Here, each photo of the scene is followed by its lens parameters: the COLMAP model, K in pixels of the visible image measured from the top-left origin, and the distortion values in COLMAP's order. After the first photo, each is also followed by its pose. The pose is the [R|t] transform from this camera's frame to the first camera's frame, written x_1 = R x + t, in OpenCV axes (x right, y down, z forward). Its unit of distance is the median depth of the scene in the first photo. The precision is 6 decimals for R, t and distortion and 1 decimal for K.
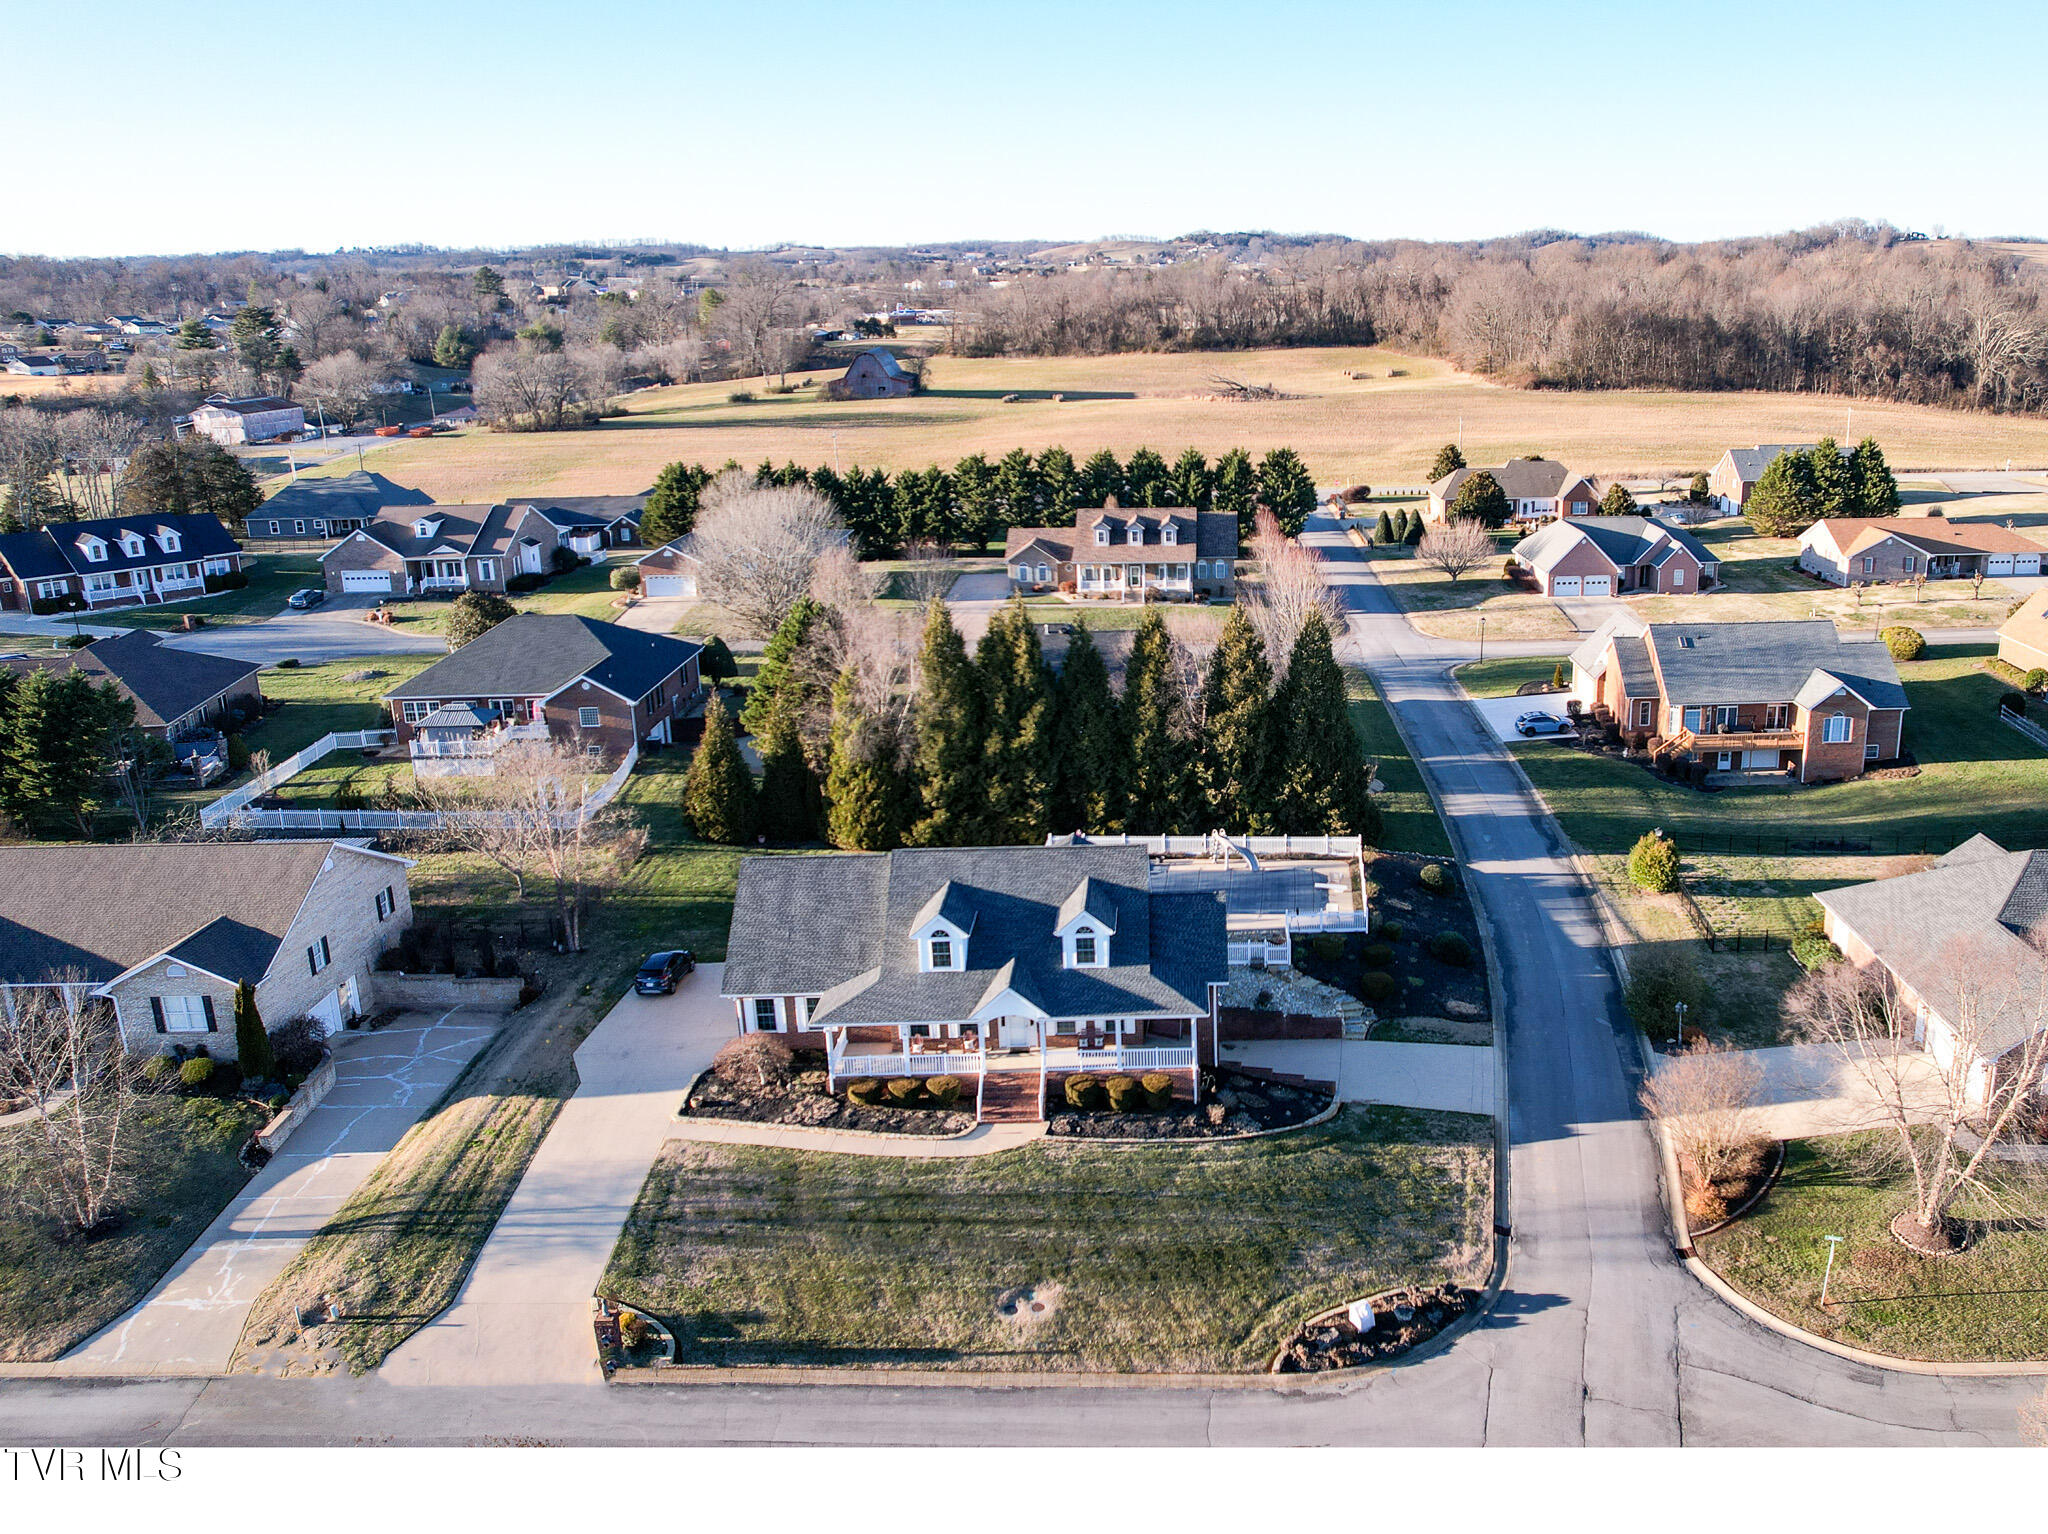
lens RADIAL K [[1625.4, 0, 1233.1], [0, 1625.4, 757.6], [0, 0, 1]] dist [-0.046420, -0.001085]
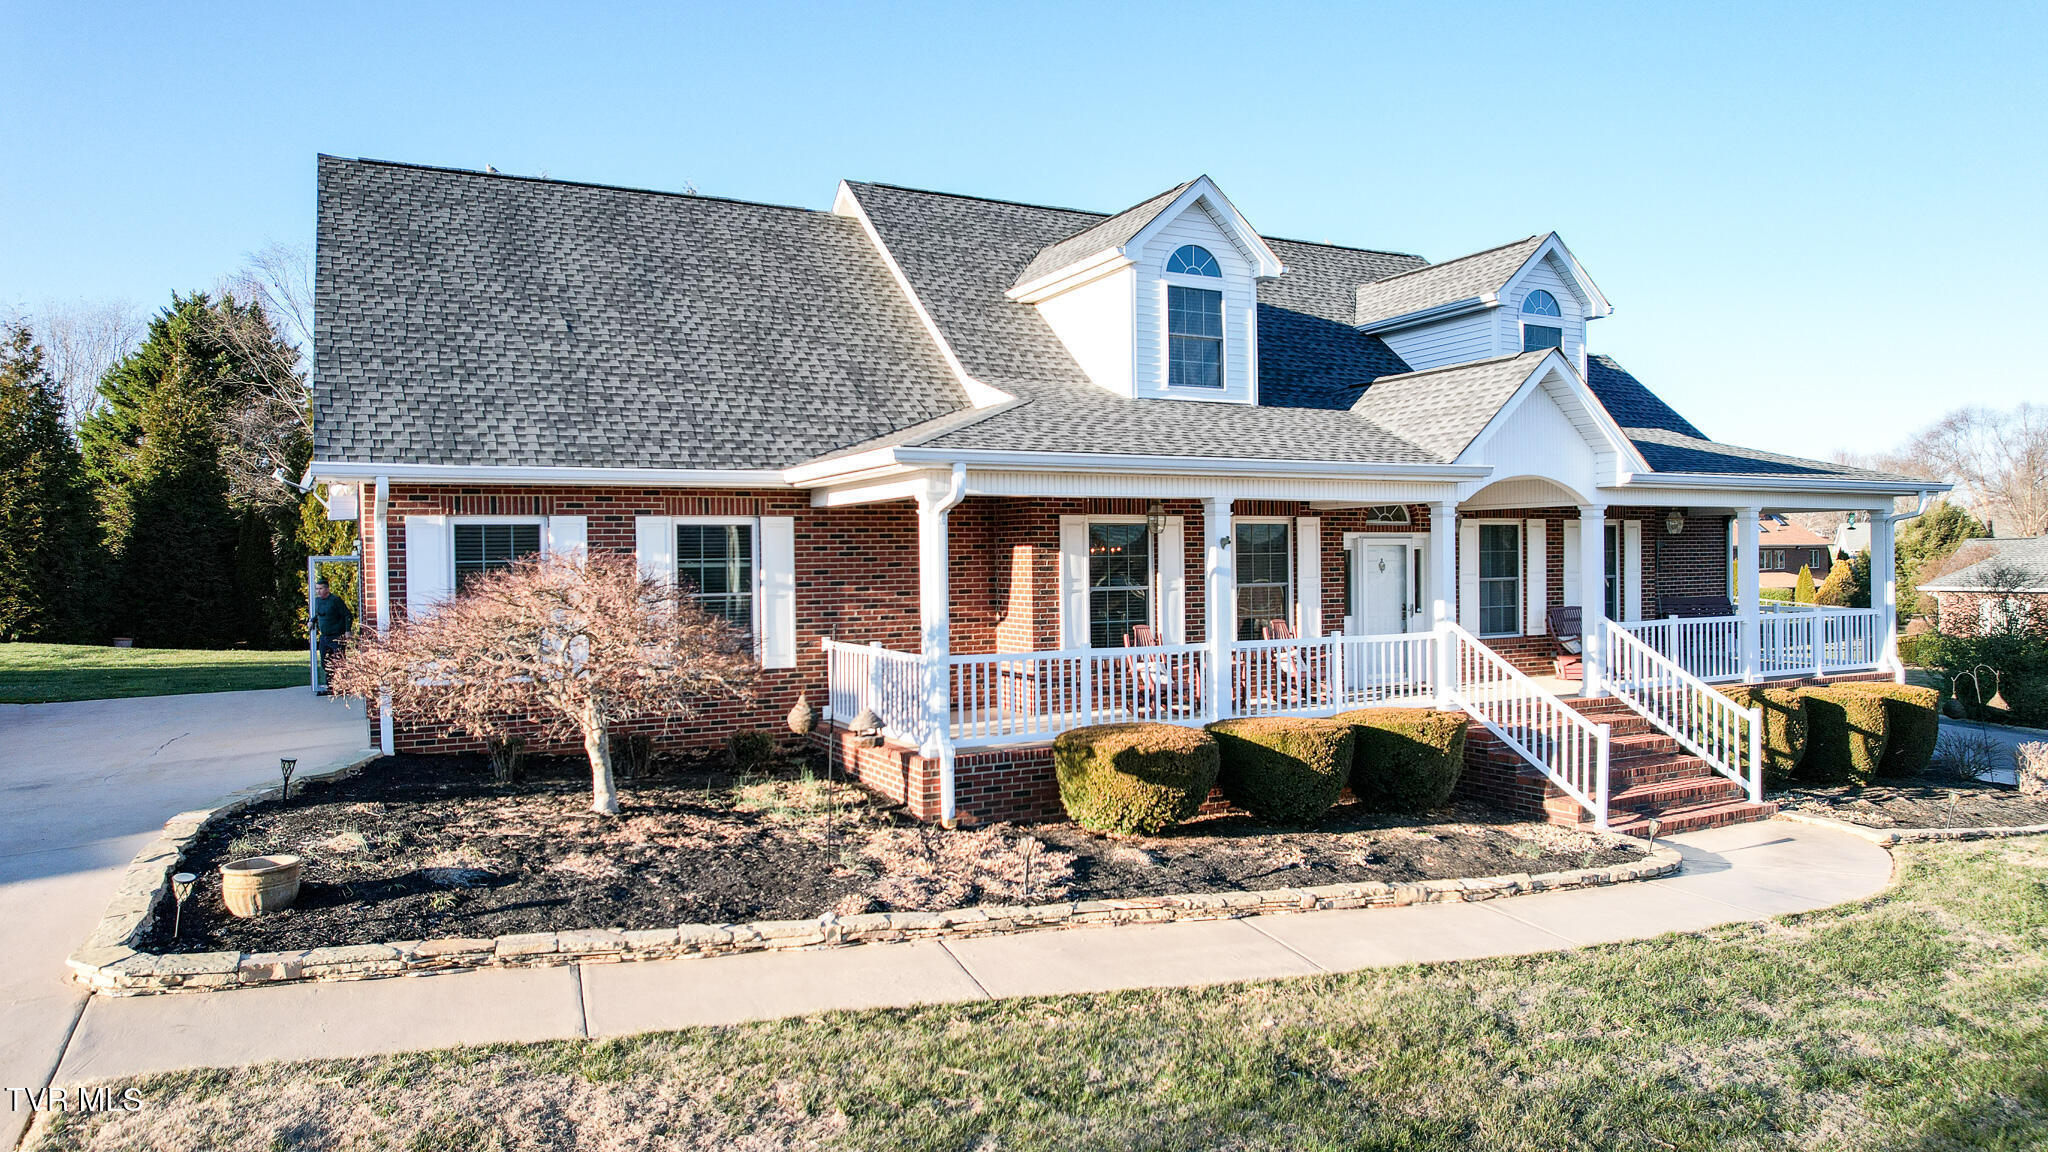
lens RADIAL K [[1308.6, 0, 1024.0], [0, 1308.6, 576.0], [0, 0, 1]] dist [-0.067262, 0.057933]
pose [[0.903664, -0.004731, 0.428216, -0.318803], [0.126010, 0.958608, -0.255328, 0.225760], [-0.409283, 0.284690, 0.866856, 0.856912]]
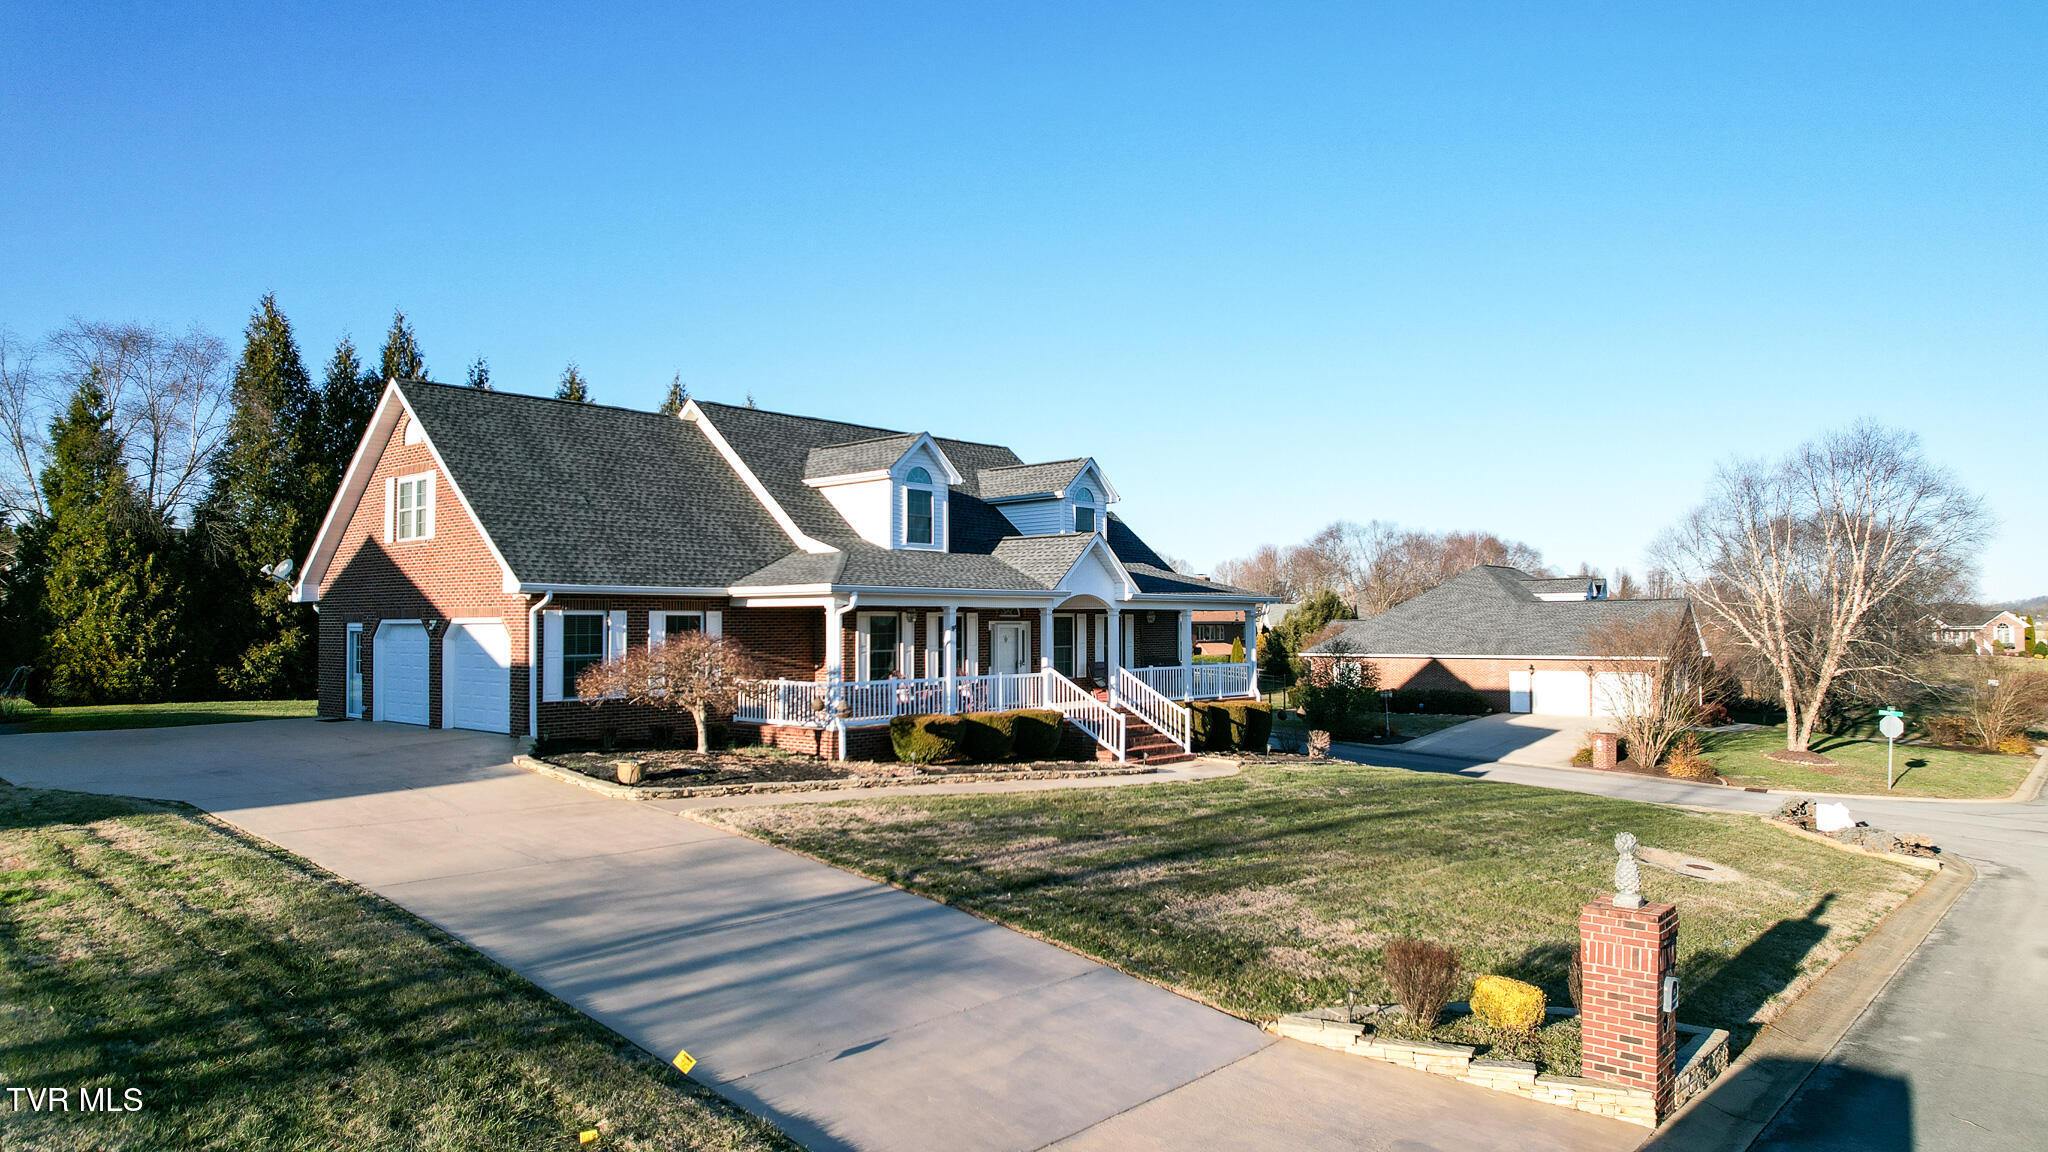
lens RADIAL K [[1308.6, 0, 1024.0], [0, 1308.6, 576.0], [0, 0, 1]] dist [-0.067262, 0.057933]
pose [[0.682637, 0.036245, 0.729858, -0.489703], [0.207669, 0.947968, -0.241309, 0.261619], [-0.700629, 0.316295, 0.639591, 0.733470]]
